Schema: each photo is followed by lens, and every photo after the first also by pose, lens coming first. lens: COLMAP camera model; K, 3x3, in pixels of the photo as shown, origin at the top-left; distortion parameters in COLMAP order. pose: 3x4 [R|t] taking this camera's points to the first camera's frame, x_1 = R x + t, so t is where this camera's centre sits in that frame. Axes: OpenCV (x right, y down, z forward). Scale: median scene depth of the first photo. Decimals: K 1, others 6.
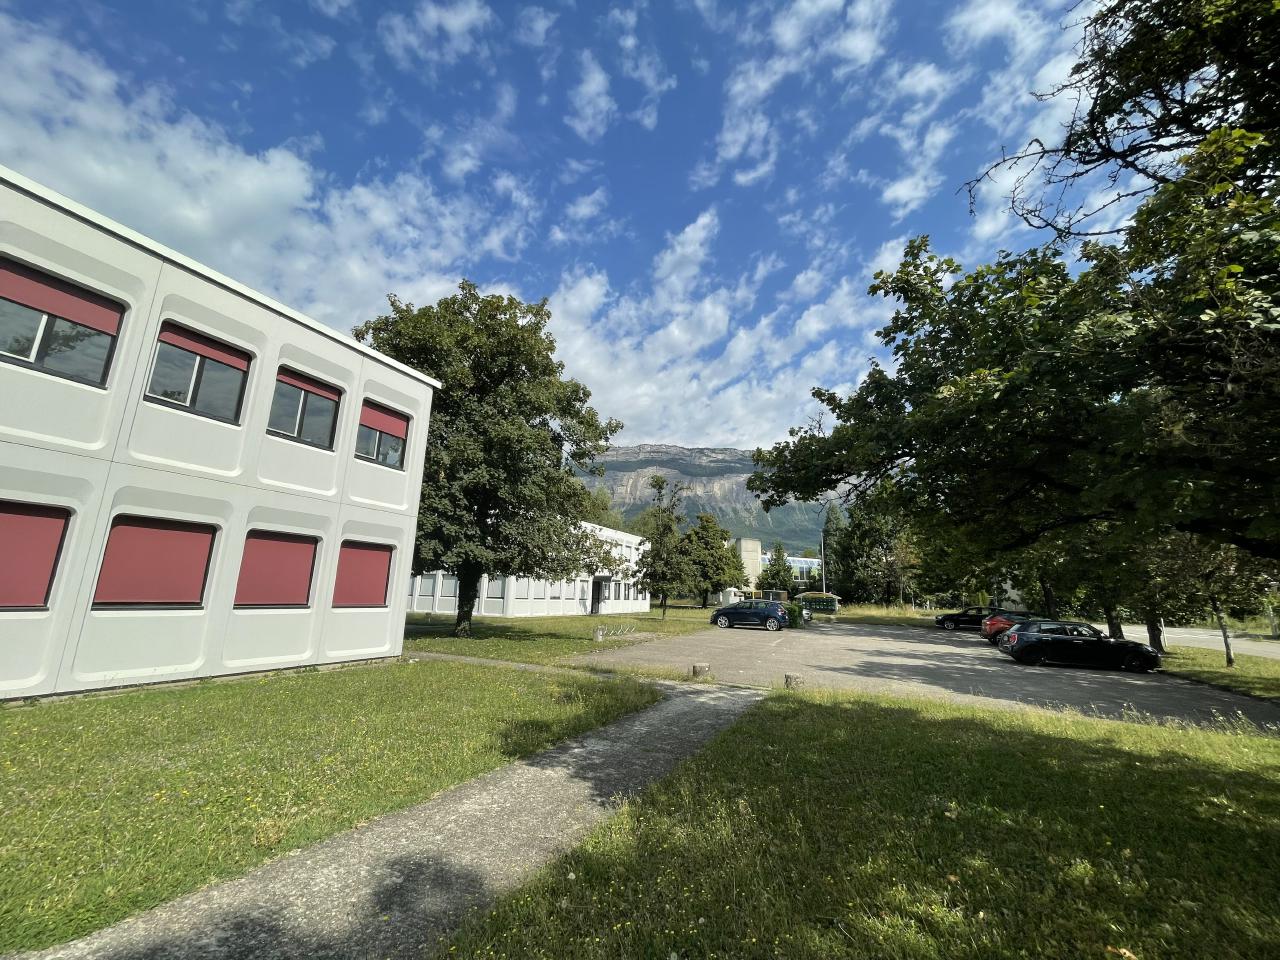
lens RADIAL K [[505.6, 0, 640.0], [0, 505.6, 480.0], [0, 0, 1]] dist [-0.031171, 0.005867]
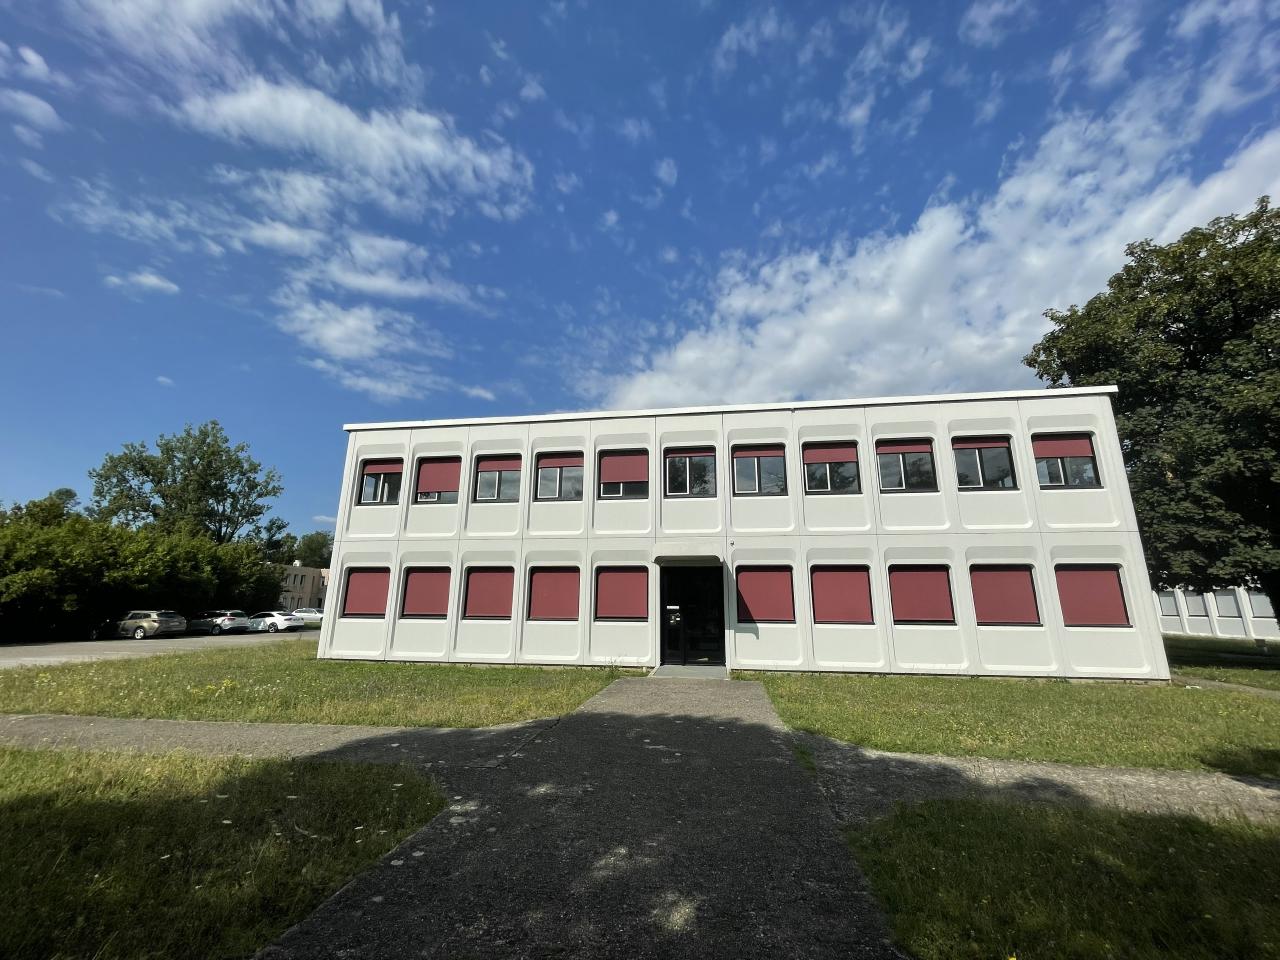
lens RADIAL K [[521.5, 0, 640.0], [0, 521.5, 480.0], [0, 0, 1]] dist [0.000898, 0.000134]
pose [[0.249290, -0.240403, -0.938116, 0.253919], [0.212665, 0.958642, -0.189151, -0.030313], [0.944790, -0.152351, 0.290105, -0.145336]]
